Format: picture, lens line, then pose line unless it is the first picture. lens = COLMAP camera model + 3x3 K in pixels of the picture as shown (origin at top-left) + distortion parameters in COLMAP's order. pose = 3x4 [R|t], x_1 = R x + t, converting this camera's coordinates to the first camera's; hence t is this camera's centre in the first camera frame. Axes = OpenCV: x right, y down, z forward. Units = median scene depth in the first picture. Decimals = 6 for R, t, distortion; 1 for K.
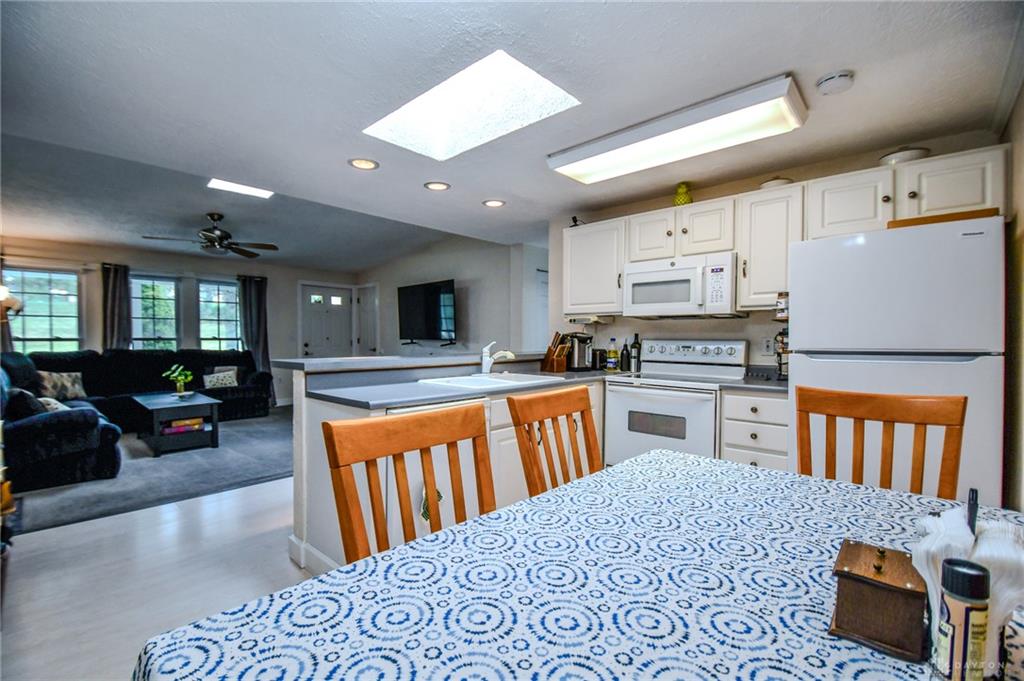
lens RADIAL K [[446.1, 0, 499.3], [0, 446.1, 345.7], [0, 0, 1]] dist [0.008055, -0.018798]
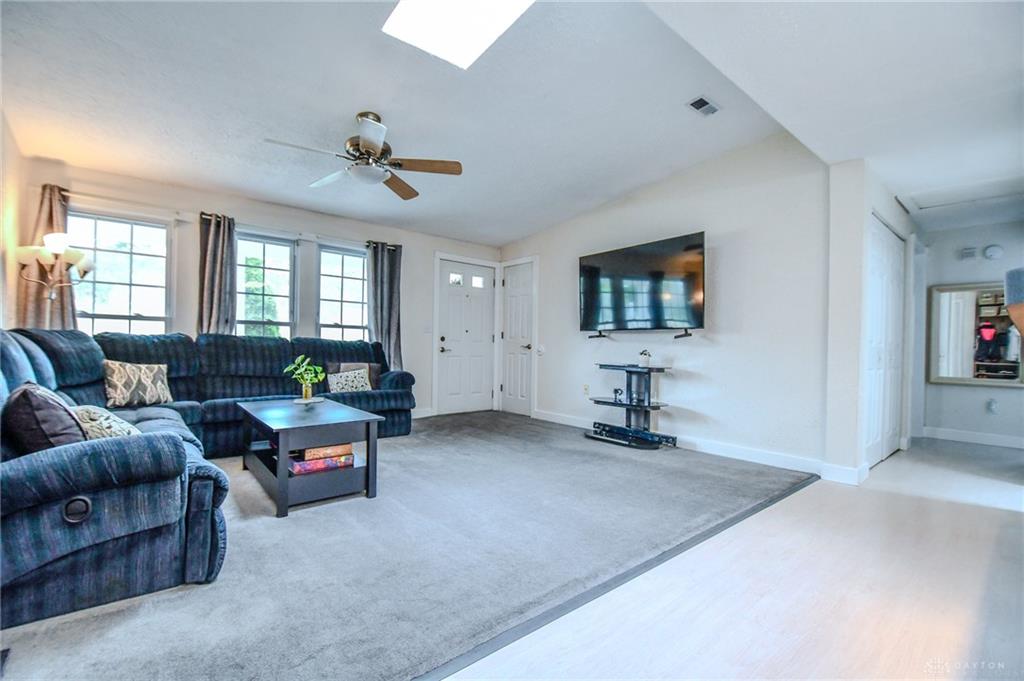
lens RADIAL K [[446.1, 0, 499.3], [0, 446.1, 345.7], [0, 0, 1]] dist [0.008055, -0.018798]
pose [[0.991041, 0.016333, -0.132556, -0.497969], [-0.019311, 0.999589, -0.021210, 0.051752], [0.132155, 0.023580, 0.990949, 0.555218]]
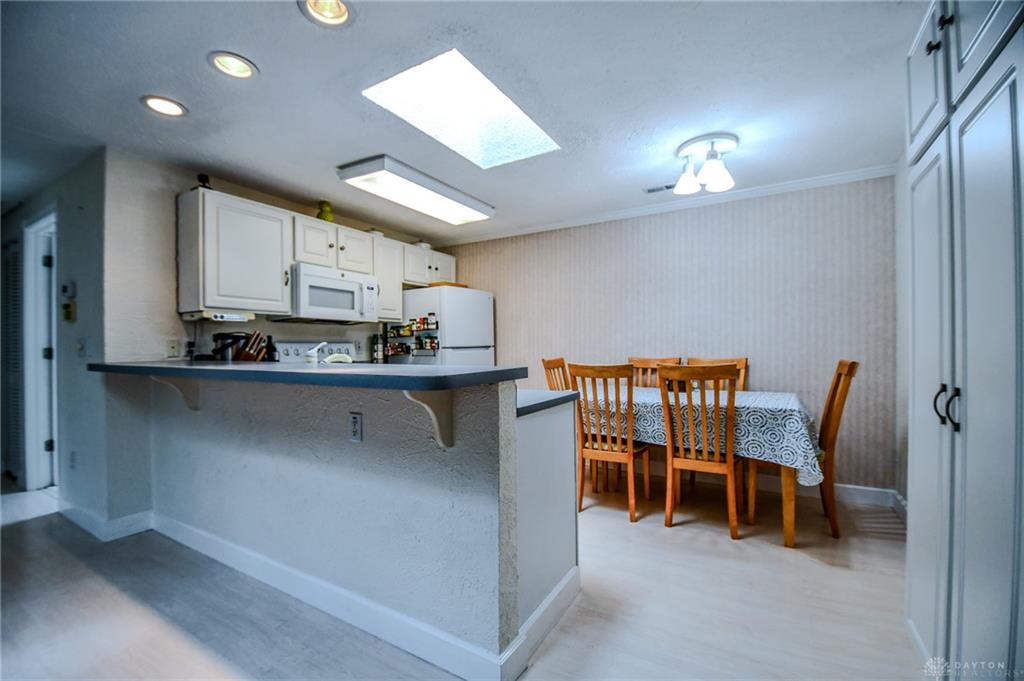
lens RADIAL K [[442.6, 0, 504.8], [0, 442.6, 346.7], [0, 0, 1]] dist [0.001341, -0.010163]
pose [[-0.213389, -0.003789, 0.976960, -0.682554], [0.025664, 0.999626, 0.009482, -0.000749], [-0.976630, 0.027097, -0.213212, 0.718222]]
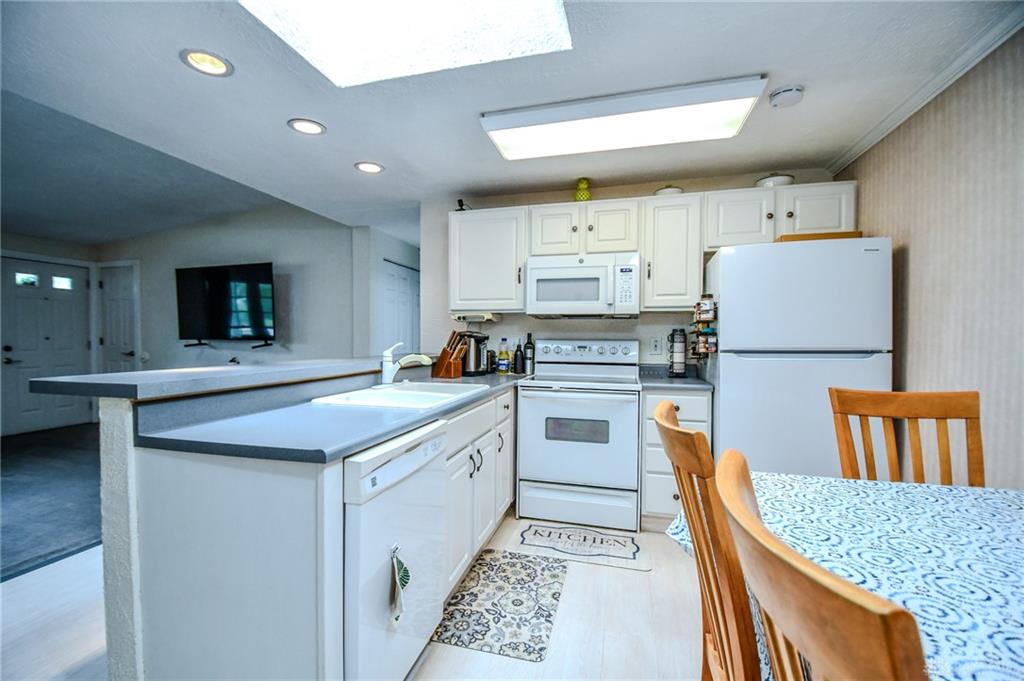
lens RADIAL K [[446.1, 0, 499.3], [0, 446.1, 345.7], [0, 0, 1]] dist [0.008055, -0.018798]
pose [[0.888174, -0.007124, 0.459451, -0.178368], [0.006801, 0.999974, 0.002358, -0.003530], [-0.459456, 0.001030, 0.888200, 0.196601]]
